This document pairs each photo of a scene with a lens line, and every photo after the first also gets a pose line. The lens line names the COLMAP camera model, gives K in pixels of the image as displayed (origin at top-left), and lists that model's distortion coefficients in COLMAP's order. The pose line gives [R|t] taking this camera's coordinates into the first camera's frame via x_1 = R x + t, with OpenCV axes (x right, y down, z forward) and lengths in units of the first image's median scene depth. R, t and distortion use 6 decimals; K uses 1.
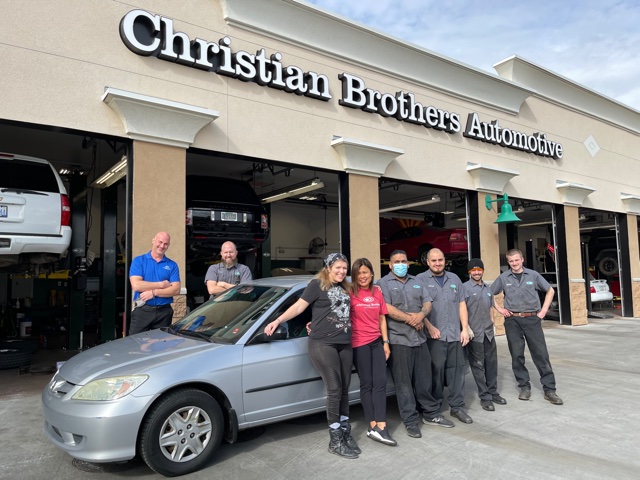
lens RADIAL K [[492.0, 0, 318.7], [0, 492.0, 244.7], [0, 0, 1]] dist [0.025415, -0.009127]
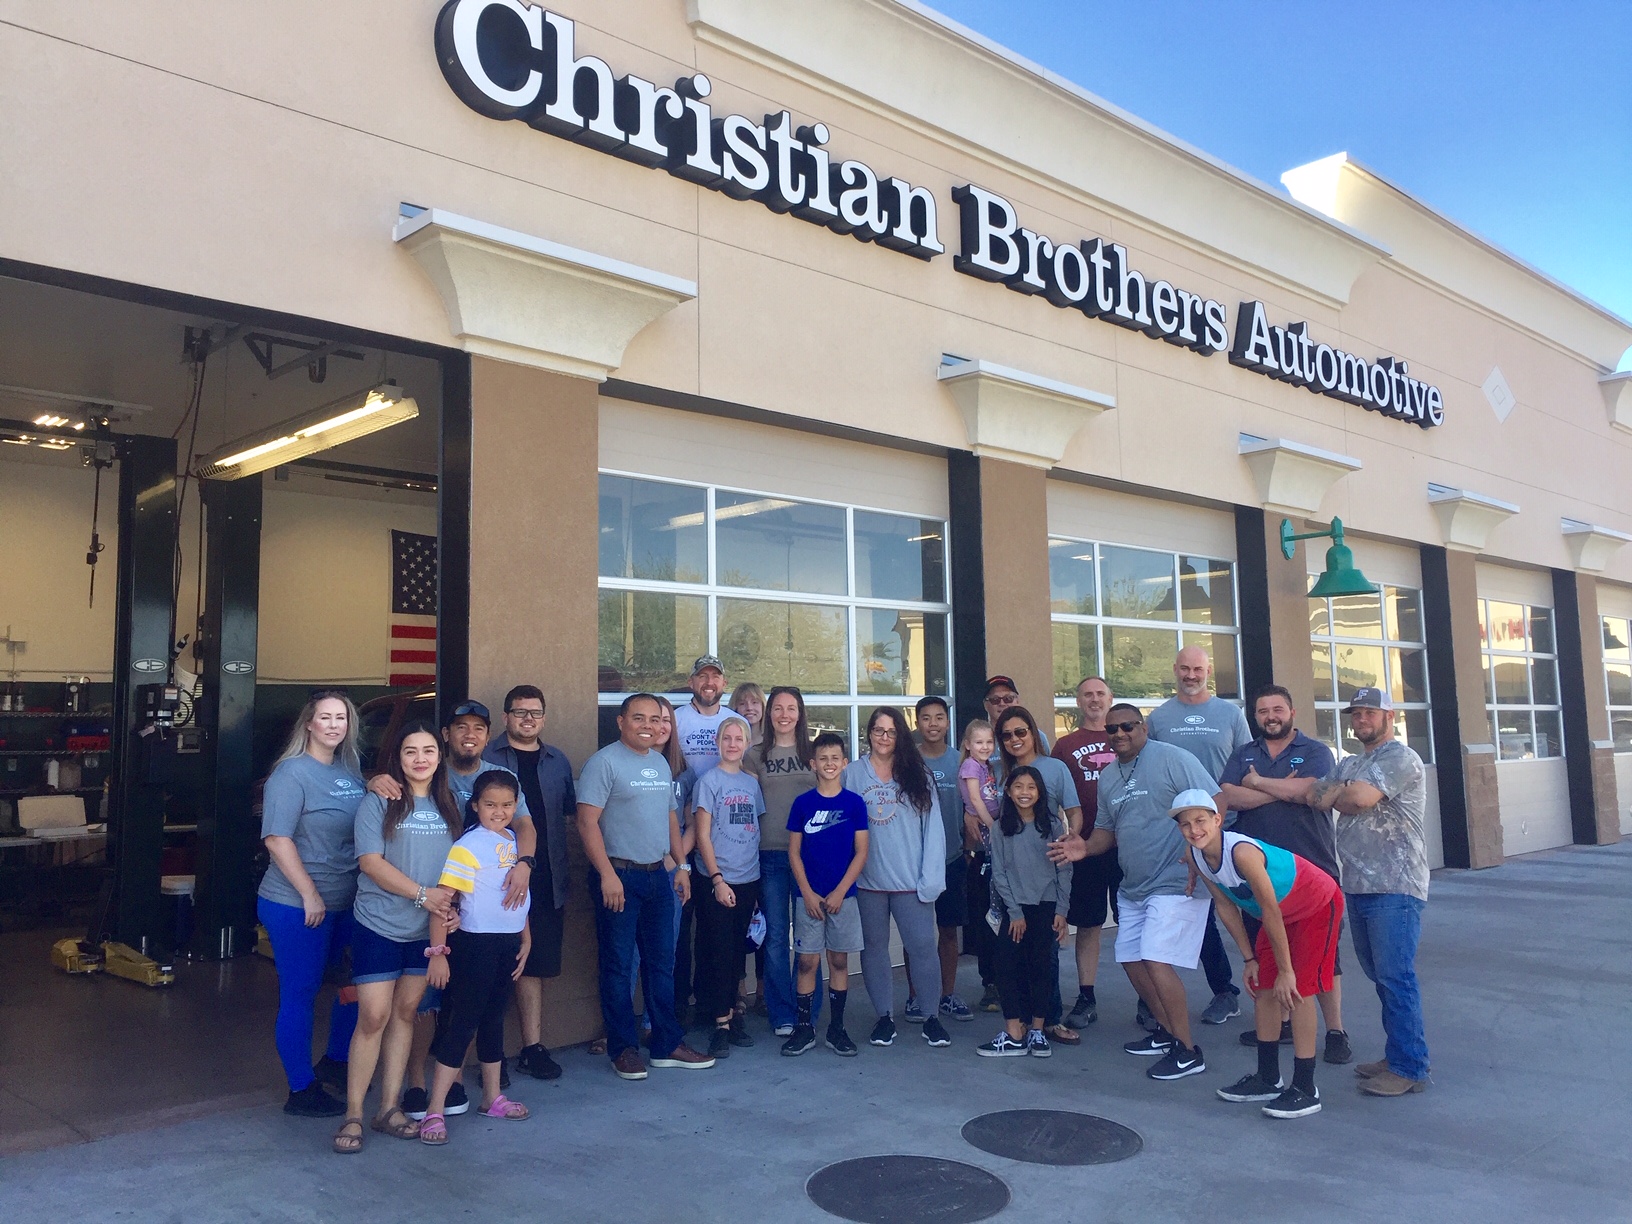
lens RADIAL K [[1415.0, 0, 814.1], [0, 1415.0, 579.4], [0, 0, 1]] dist [0.044211, -0.067861]
pose [[0.989576, 0.015095, 0.143219, -0.195717], [-0.009543, 0.999179, -0.039376, -0.012294], [-0.143695, 0.037599, 0.988907, -0.012171]]
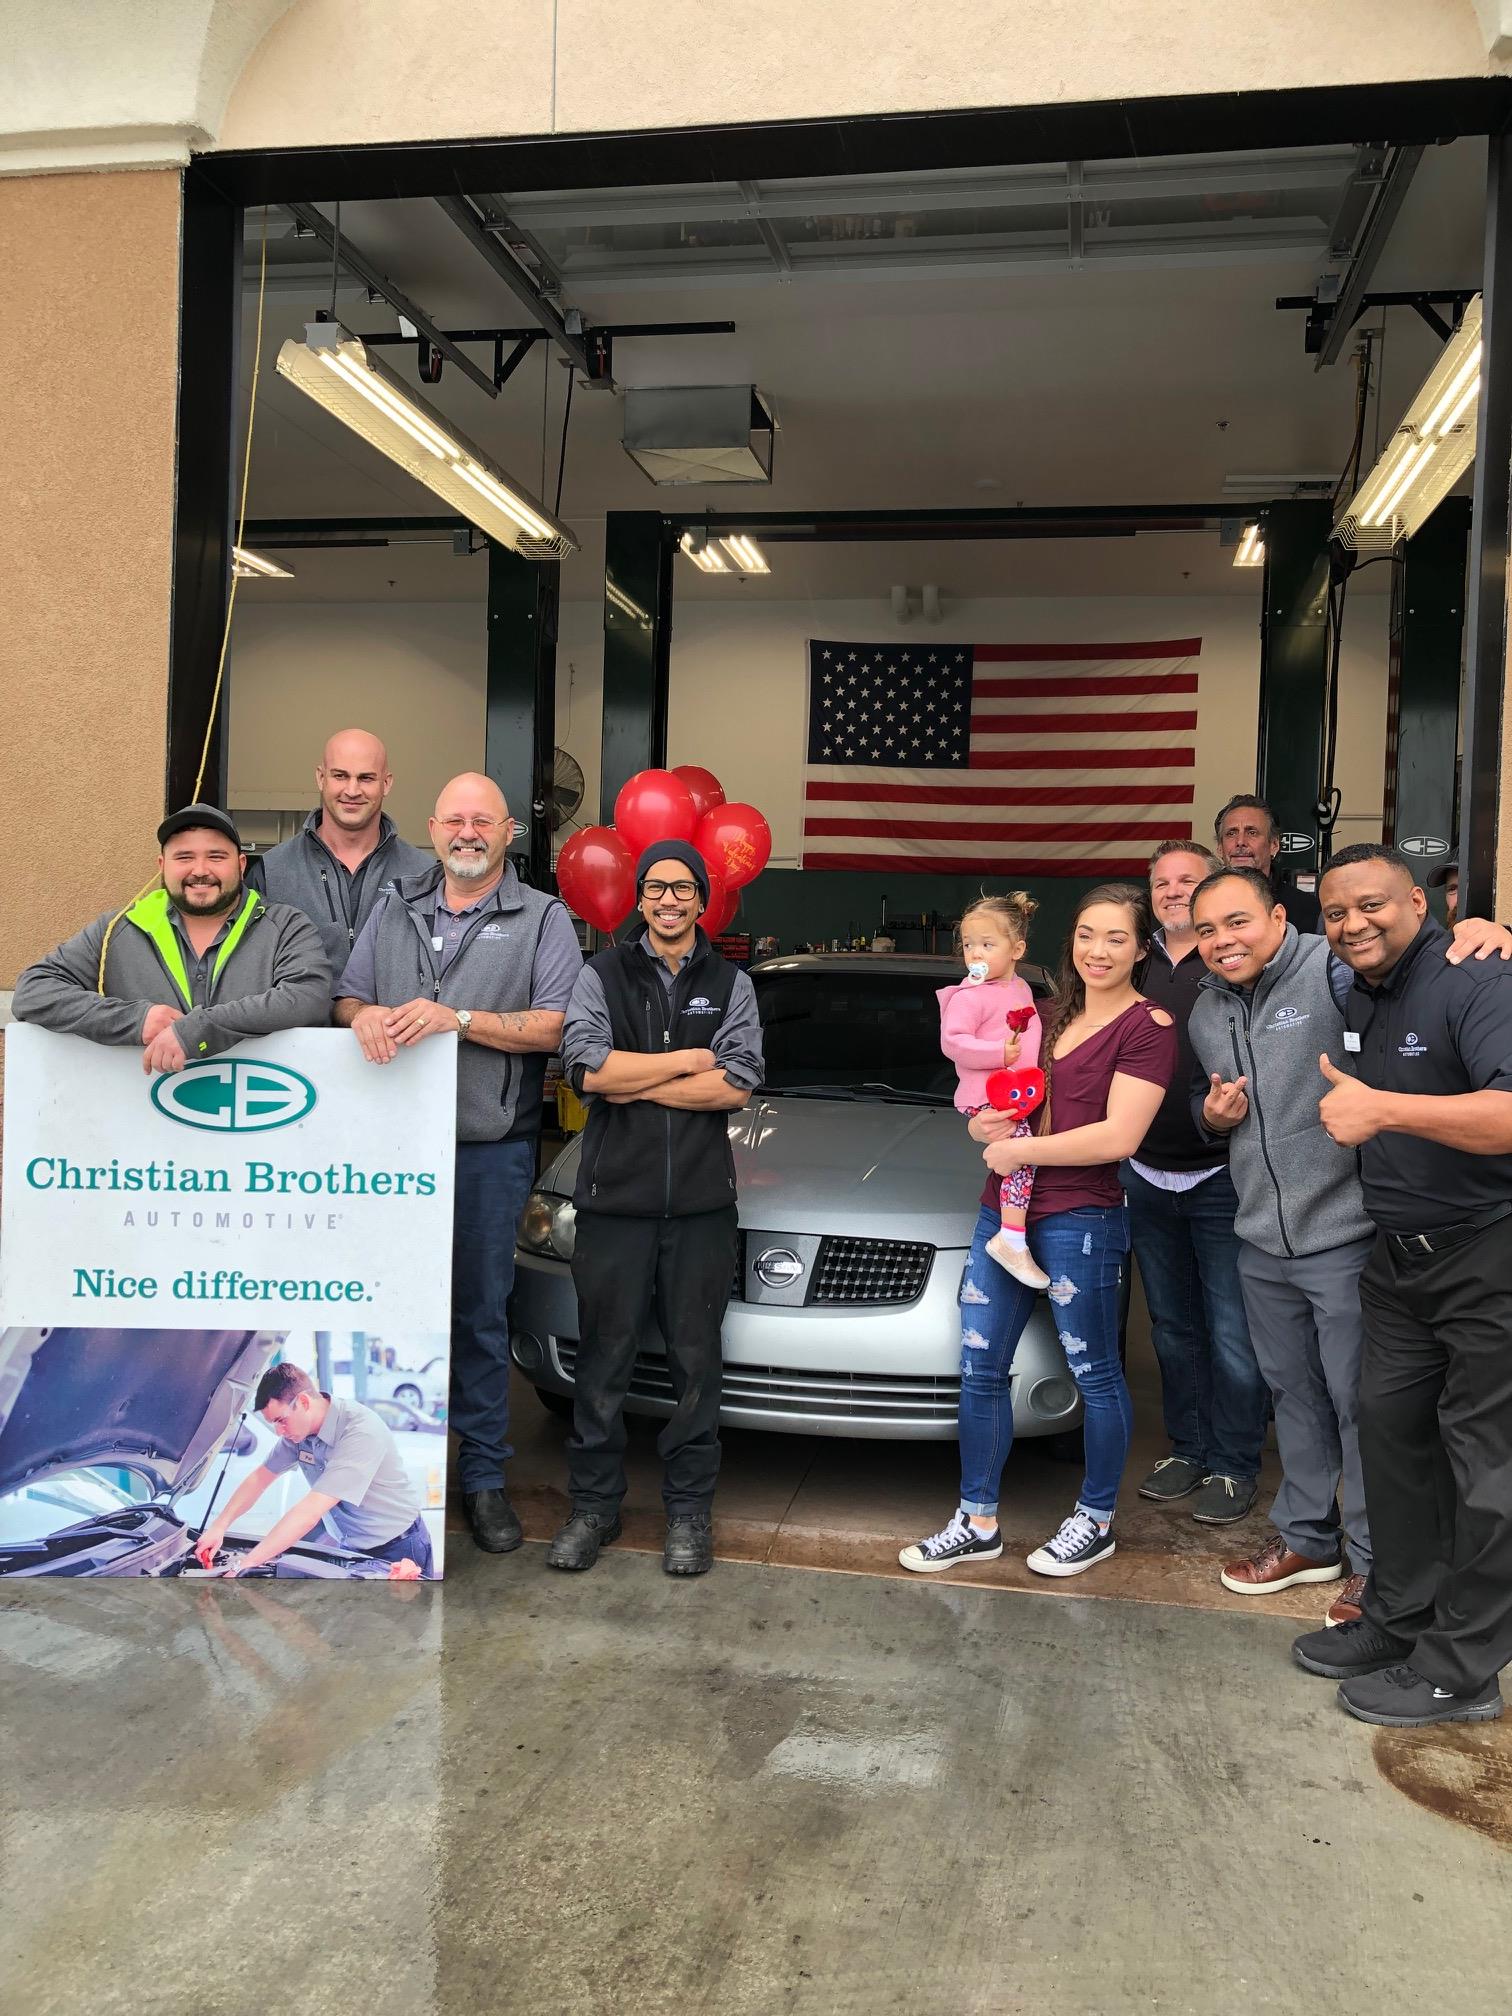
lens RADIAL K [[1657.9, 0, 802.7], [0, 1657.9, 1015.8], [0, 0, 1]] dist [0.012794, -0.028624]
pose [[0.692230, 0.056436, -0.719467, 0.542593], [0.016202, 0.995471, 0.093675, 0.044202], [0.721495, -0.076502, 0.688181, 0.809364]]
